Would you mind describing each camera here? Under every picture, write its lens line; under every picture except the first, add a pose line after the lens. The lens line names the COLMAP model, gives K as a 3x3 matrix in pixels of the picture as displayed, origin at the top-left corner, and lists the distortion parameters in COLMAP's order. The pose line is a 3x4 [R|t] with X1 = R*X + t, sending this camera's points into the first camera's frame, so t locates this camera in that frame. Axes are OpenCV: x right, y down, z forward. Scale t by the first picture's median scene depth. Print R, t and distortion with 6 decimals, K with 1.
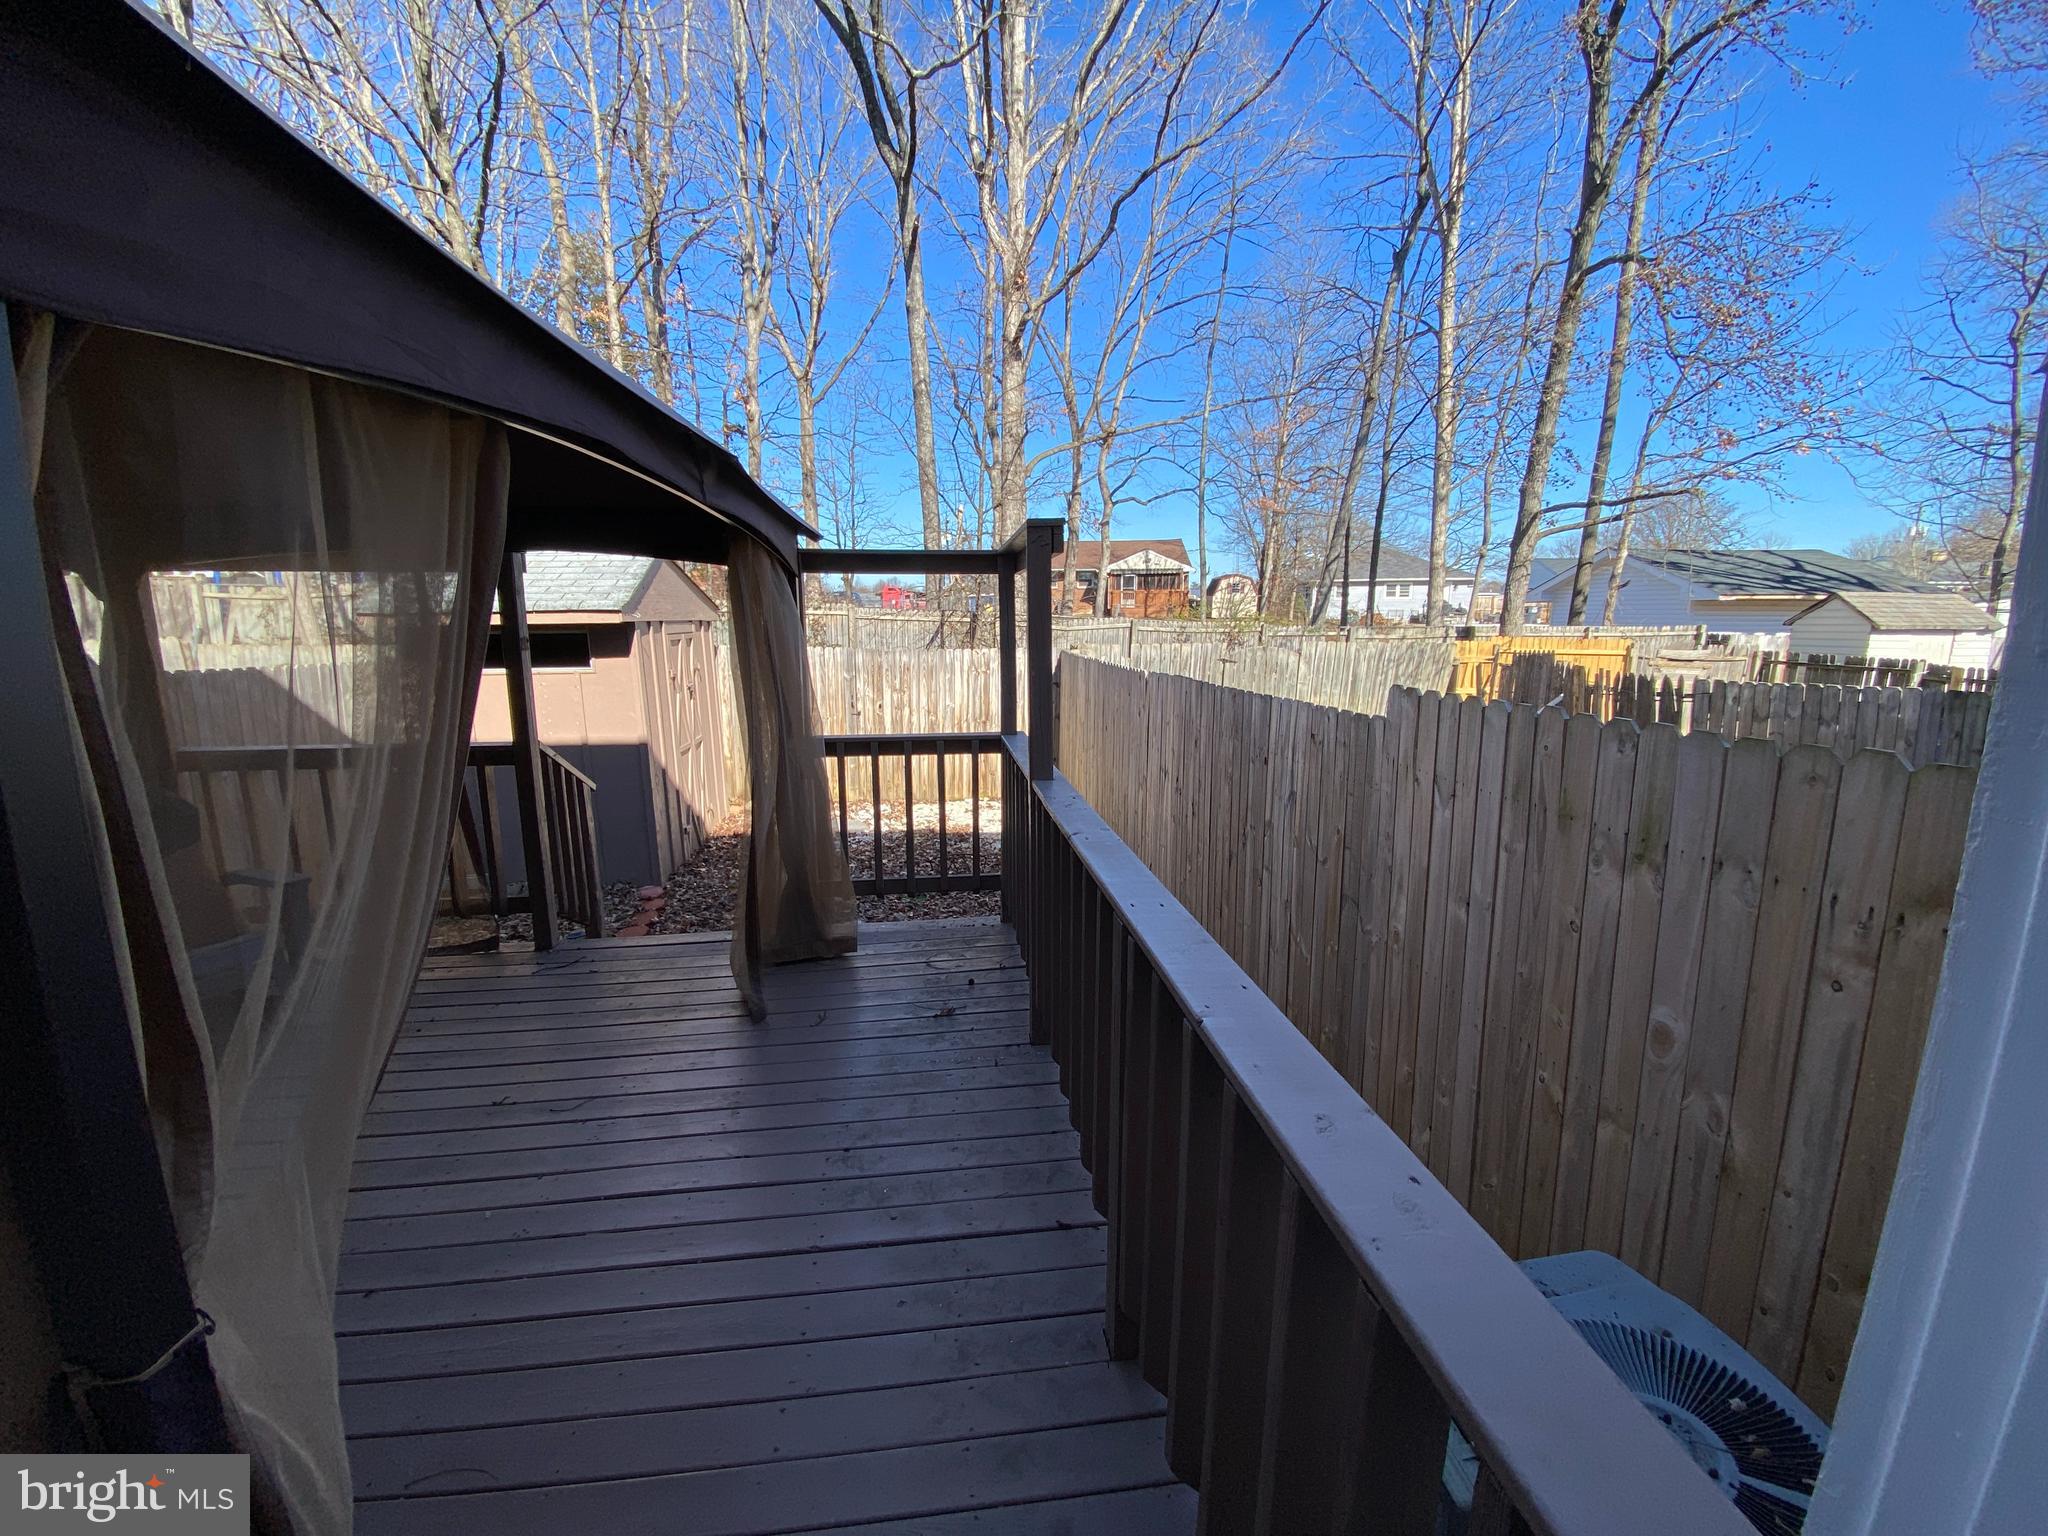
lens RADIAL K [[836.7, 0, 1026.4], [0, 836.7, 767.8], [0, 0, 1]] dist [0.017574, -0.017098]
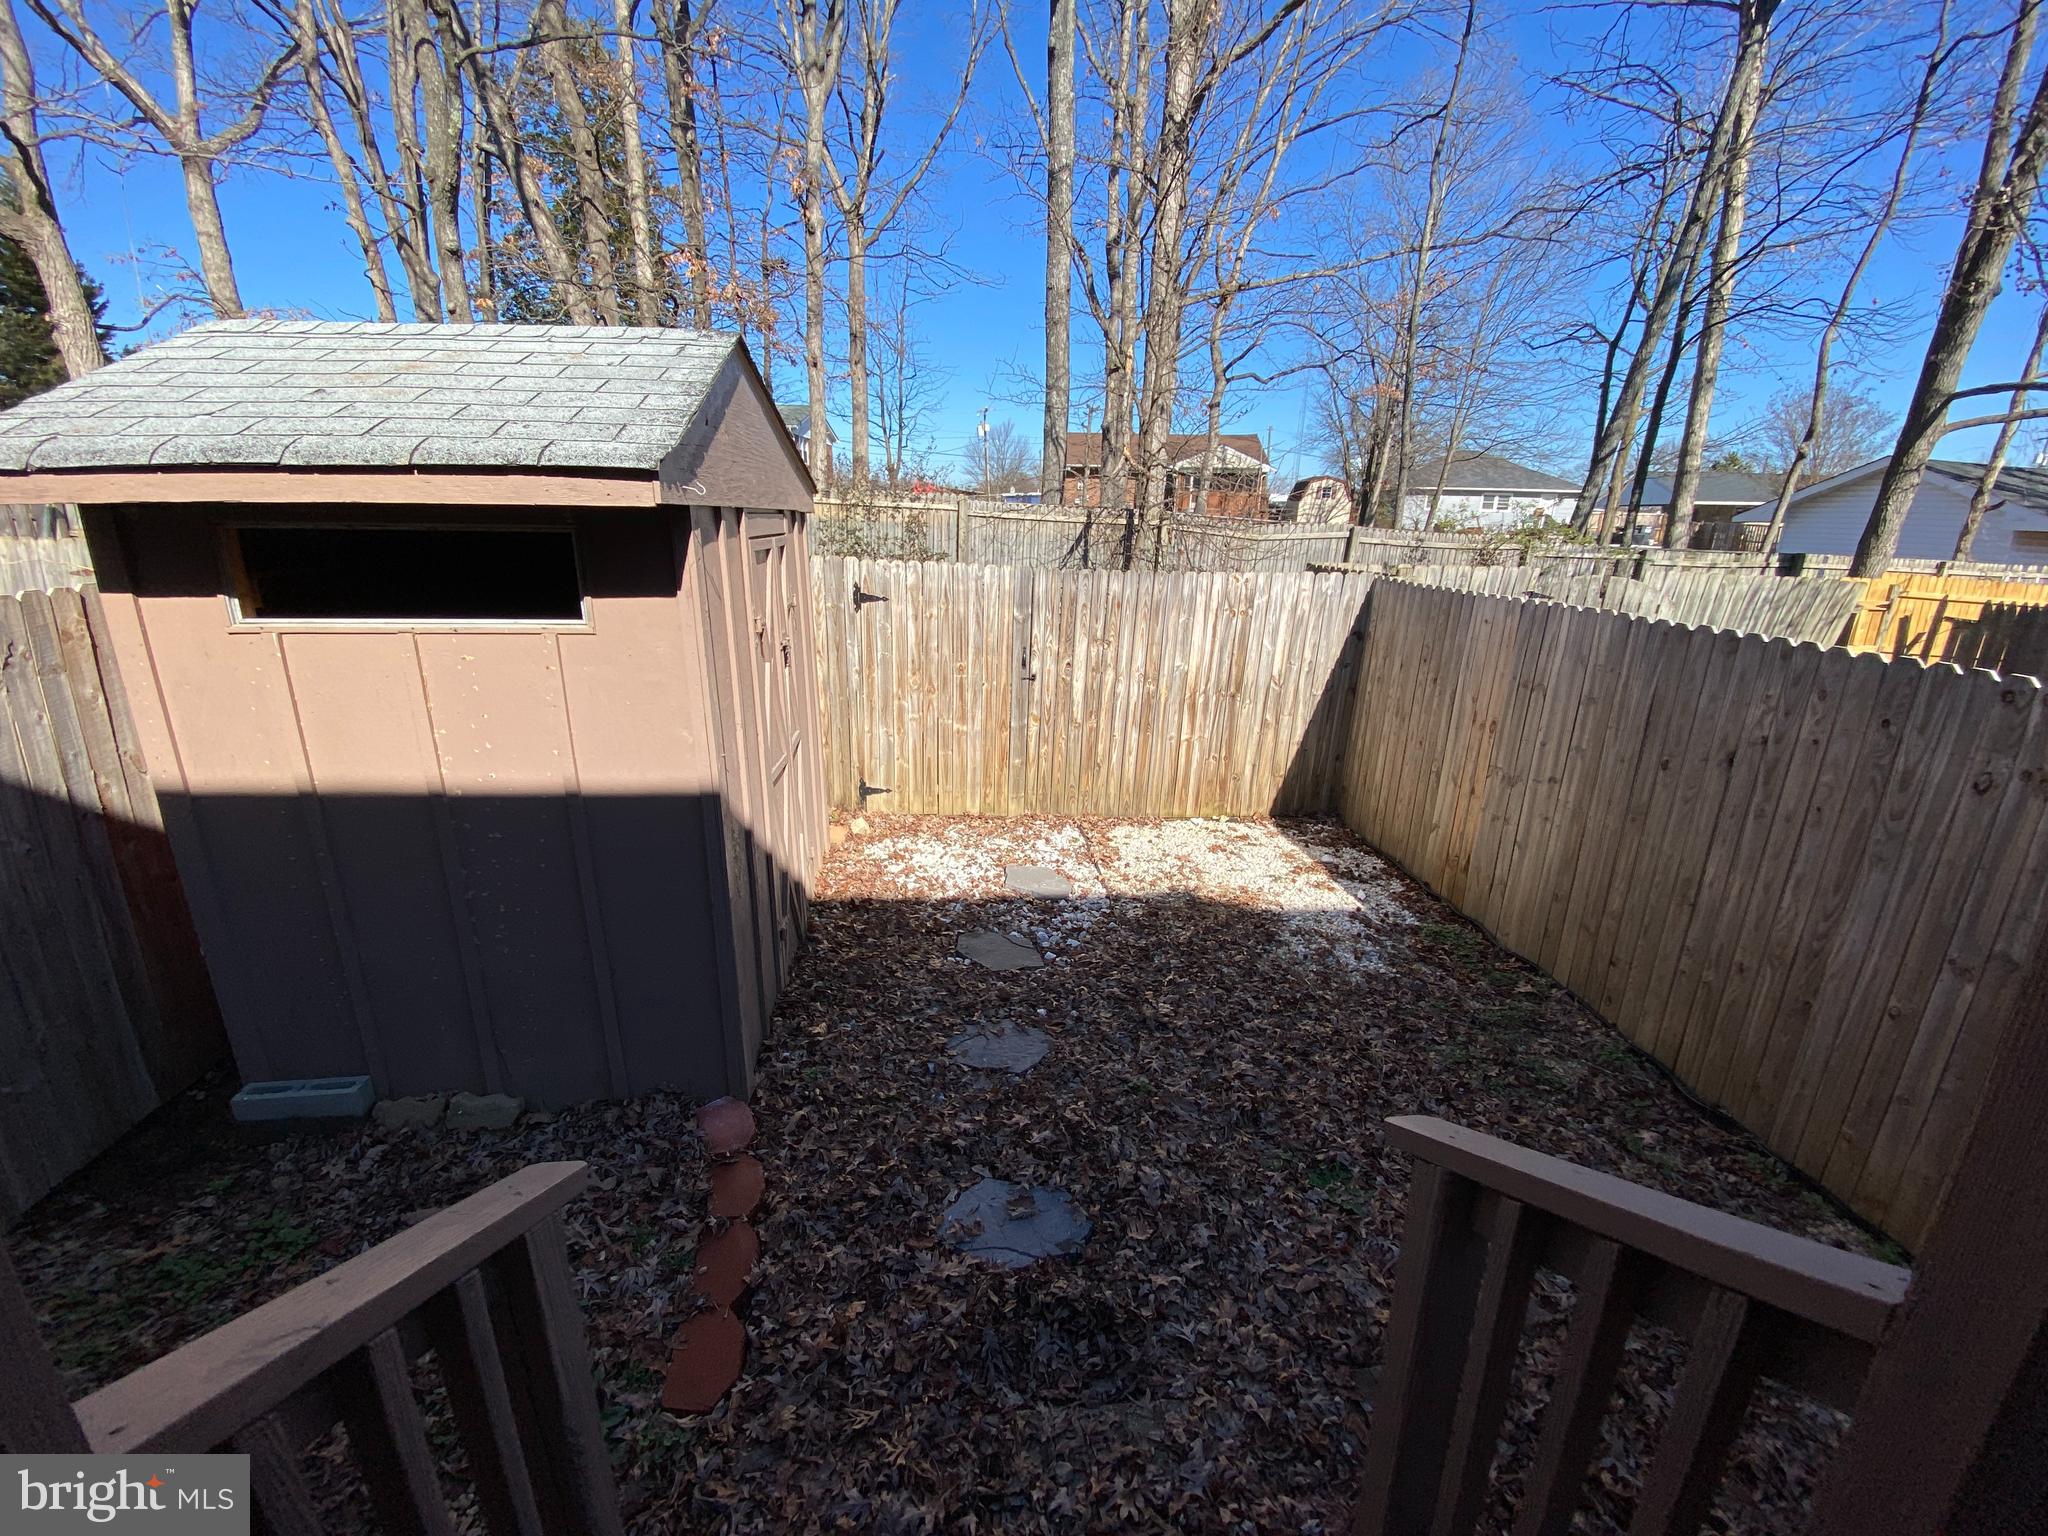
lens RADIAL K [[836.7, 0, 1020.1], [0, 836.7, 771.3], [0, 0, 1]] dist [0.017574, -0.017098]
pose [[0.998967, 0.038527, -0.024080, -0.172102], [-0.035527, 0.992782, 0.114550, -0.058772], [0.028319, -0.113576, 0.993126, 0.346552]]
